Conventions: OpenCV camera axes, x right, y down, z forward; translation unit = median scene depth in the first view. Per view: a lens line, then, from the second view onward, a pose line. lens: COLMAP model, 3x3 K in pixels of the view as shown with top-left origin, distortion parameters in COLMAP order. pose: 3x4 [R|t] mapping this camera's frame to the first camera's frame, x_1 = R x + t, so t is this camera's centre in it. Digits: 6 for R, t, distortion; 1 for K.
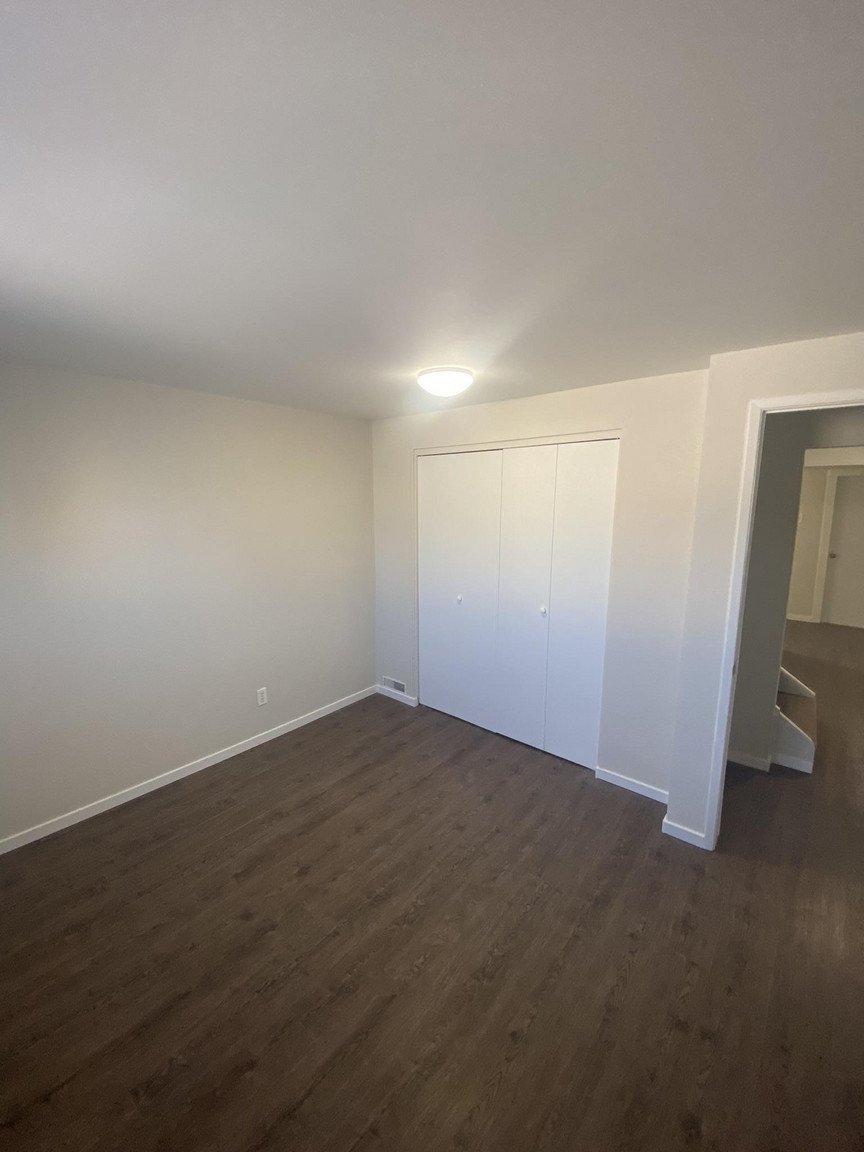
lens RADIAL K [[463.7, 0, 431.7], [0, 463.7, 574.6], [0, 0, 1]] dist [-0.034975, -0.002622]
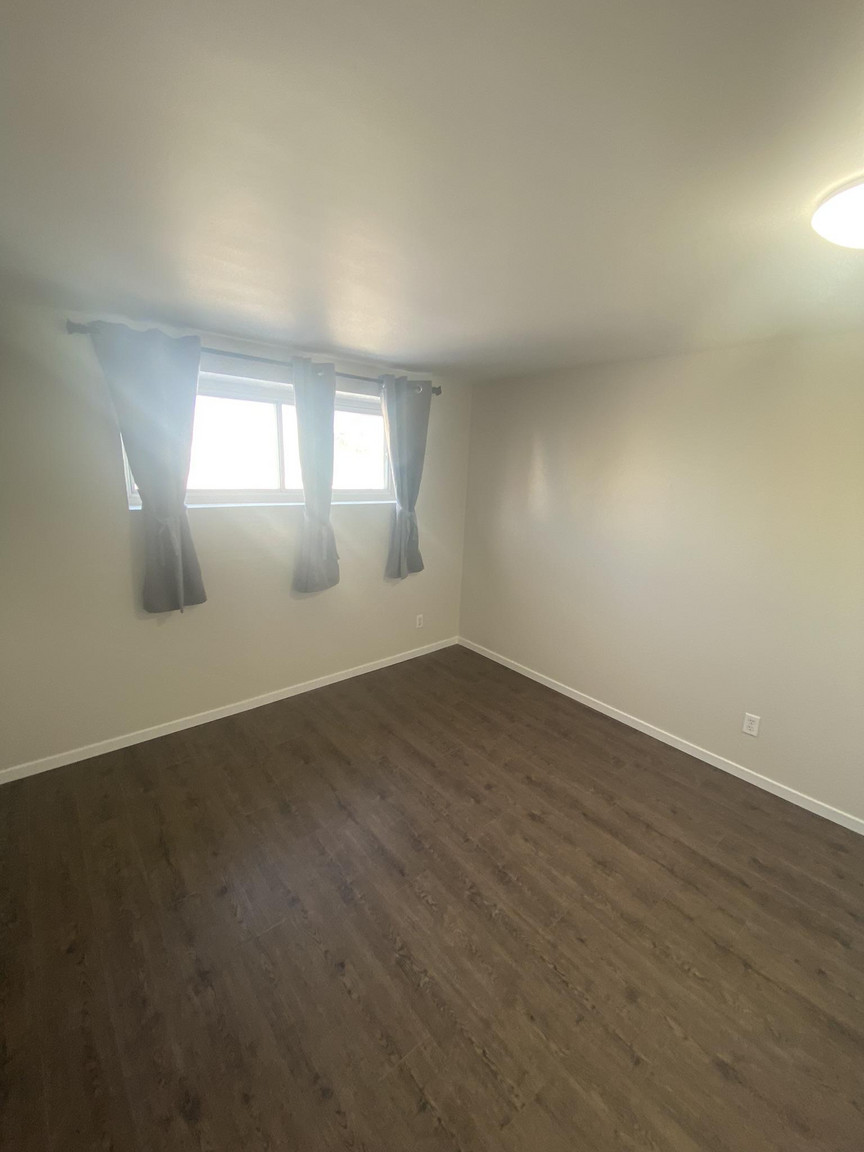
lens RADIAL K [[463.7, 0, 439.1], [0, 463.7, 570.4], [0, 0, 1]] dist [-0.034975, -0.002622]
pose [[-0.183939, 0.228500, -0.956010, 0.595068], [-0.205984, 0.942048, 0.264795, -0.124985], [0.961112, 0.245629, -0.126212, 0.695866]]
